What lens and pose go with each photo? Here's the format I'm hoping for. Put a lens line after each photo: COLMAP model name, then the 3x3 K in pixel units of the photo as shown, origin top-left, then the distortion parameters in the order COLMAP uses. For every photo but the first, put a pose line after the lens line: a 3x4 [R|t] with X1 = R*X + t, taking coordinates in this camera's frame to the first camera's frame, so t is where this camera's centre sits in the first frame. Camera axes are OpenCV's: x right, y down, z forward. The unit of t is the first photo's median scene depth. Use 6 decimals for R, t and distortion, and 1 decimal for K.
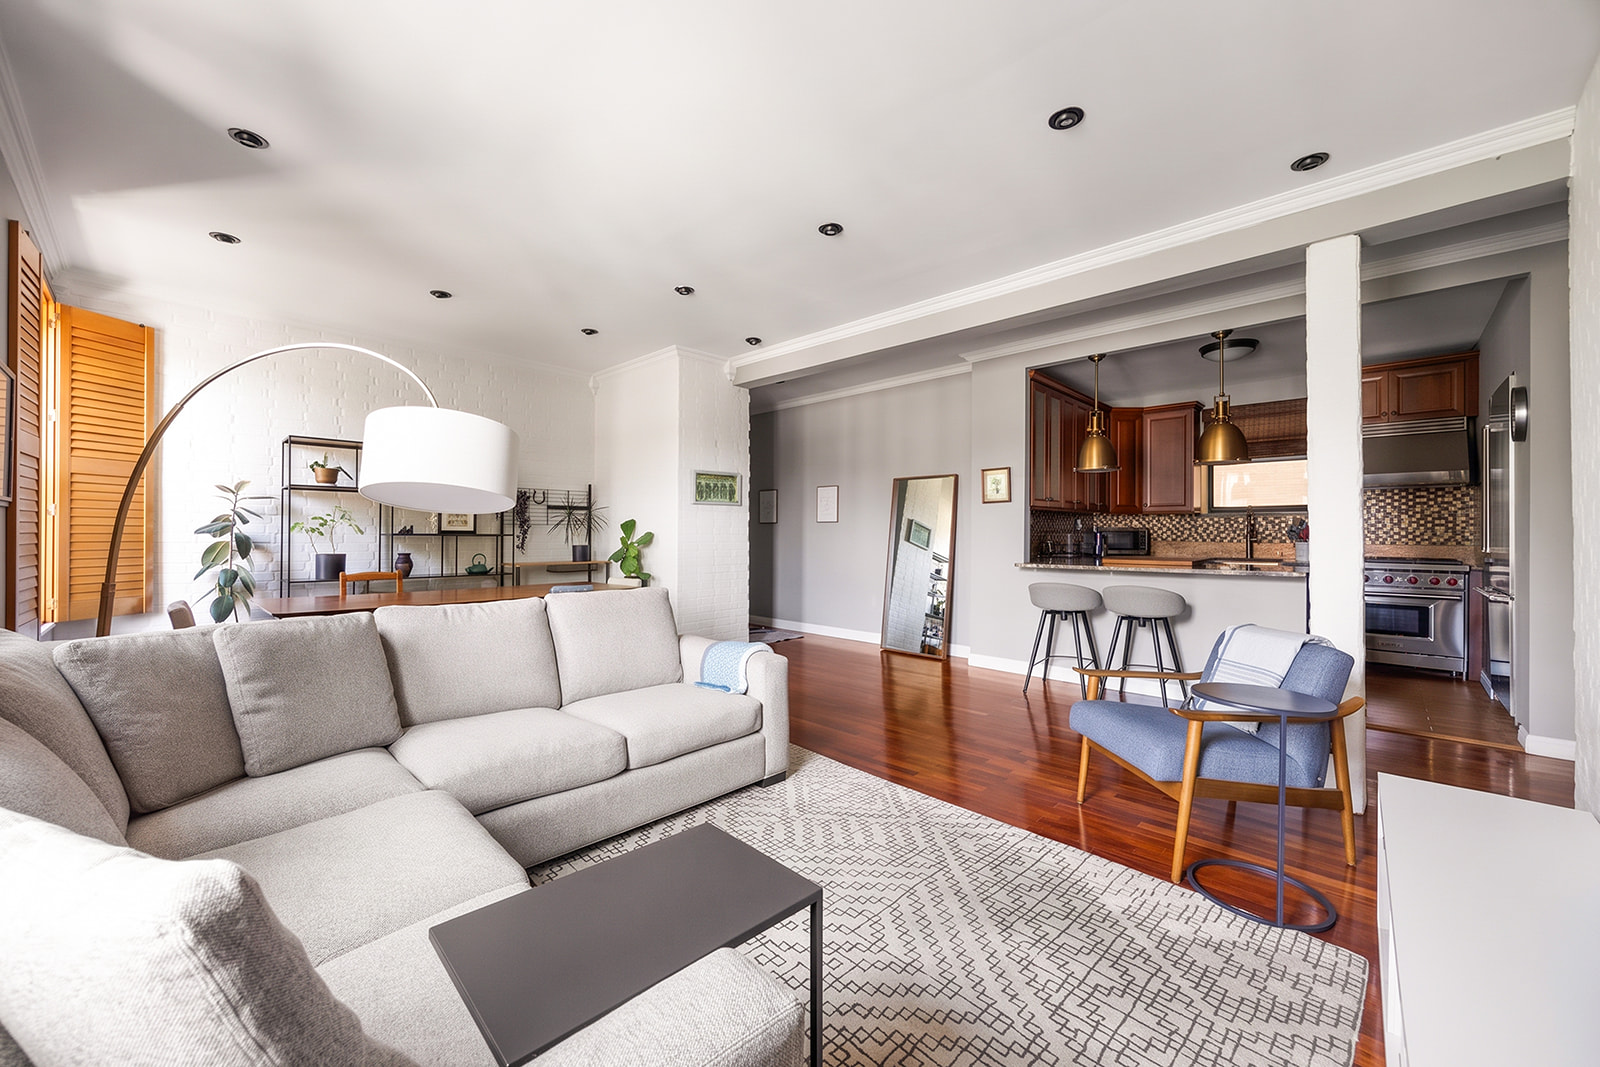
lens RADIAL K [[603.3, 0, 800.0], [0, 603.3, 533.5], [0, 0, 1]] dist [0.000311, -0.000001]
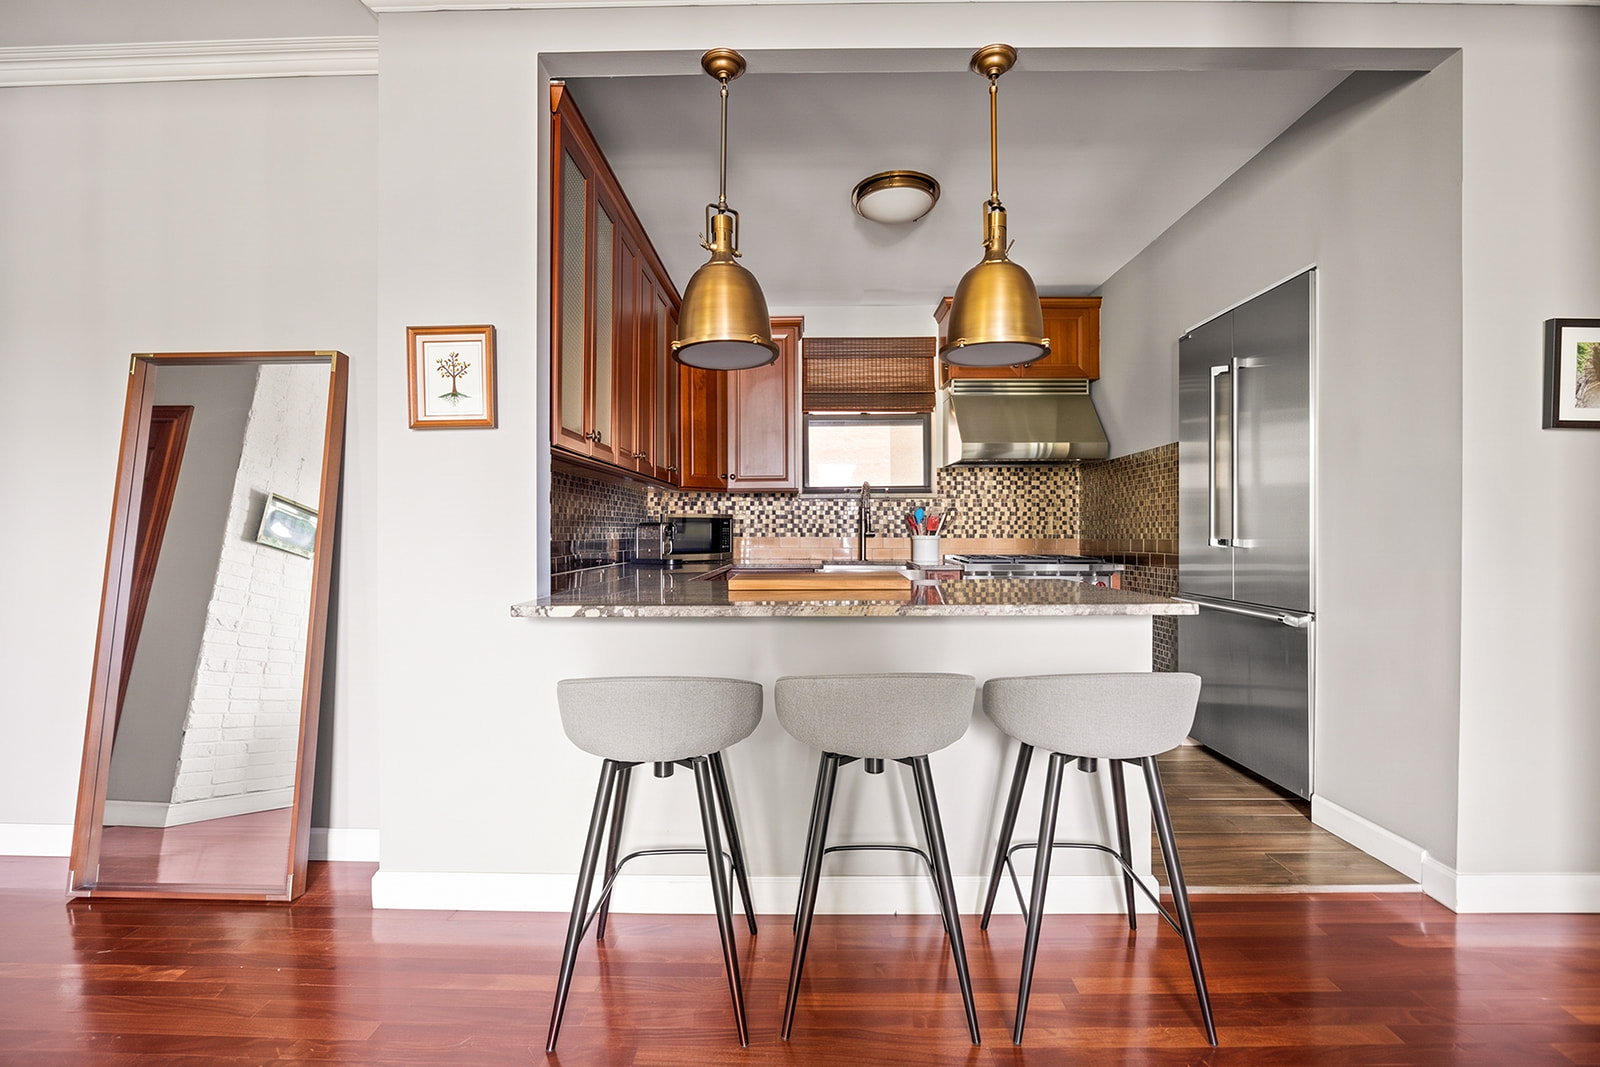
lens RADIAL K [[688.3, 0, 800.0], [0, 688.3, 533.5], [0, 0, 1]] dist [-0.018800, -0.000140]
pose [[0.734031, -0.006555, 0.679084, 0.195106], [0.002985, 0.999975, 0.006426, 0.005601], [-0.679109, -0.002690, 0.734032, 0.550867]]
